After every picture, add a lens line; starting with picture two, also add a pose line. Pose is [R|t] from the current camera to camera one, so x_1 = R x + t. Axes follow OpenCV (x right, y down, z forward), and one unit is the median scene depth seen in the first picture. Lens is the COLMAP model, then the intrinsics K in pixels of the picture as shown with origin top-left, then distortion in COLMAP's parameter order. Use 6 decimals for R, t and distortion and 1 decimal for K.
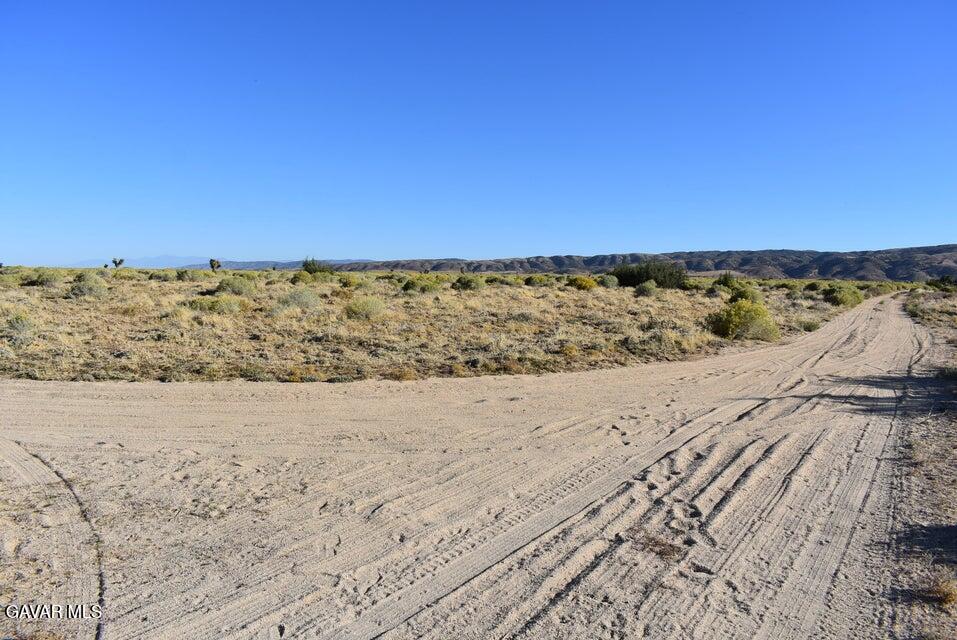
lens RADIAL K [[744.9, 0, 480.6], [0, 744.9, 316.5], [0, 0, 1]] dist [-0.080437, -0.002253]
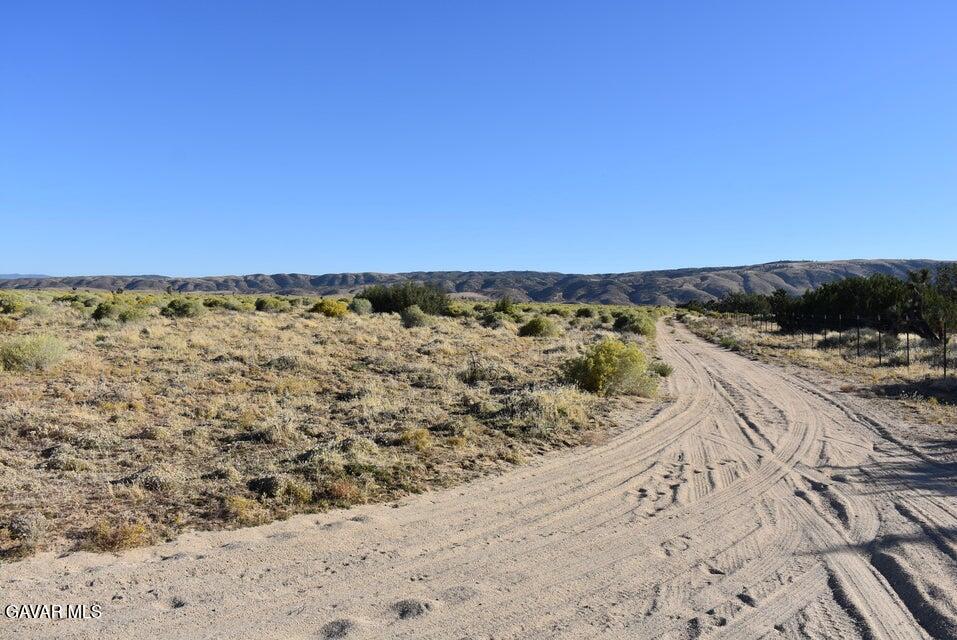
lens RADIAL K [[842.3, 0, 483.2], [0, 842.3, 317.2], [0, 0, 1]] dist [-0.085703, 0.009010]
pose [[0.941989, 0.002046, 0.335638, -0.015474], [0.008367, 0.999528, -0.029576, -0.008613], [-0.335539, 0.030669, 0.941527, 0.107157]]
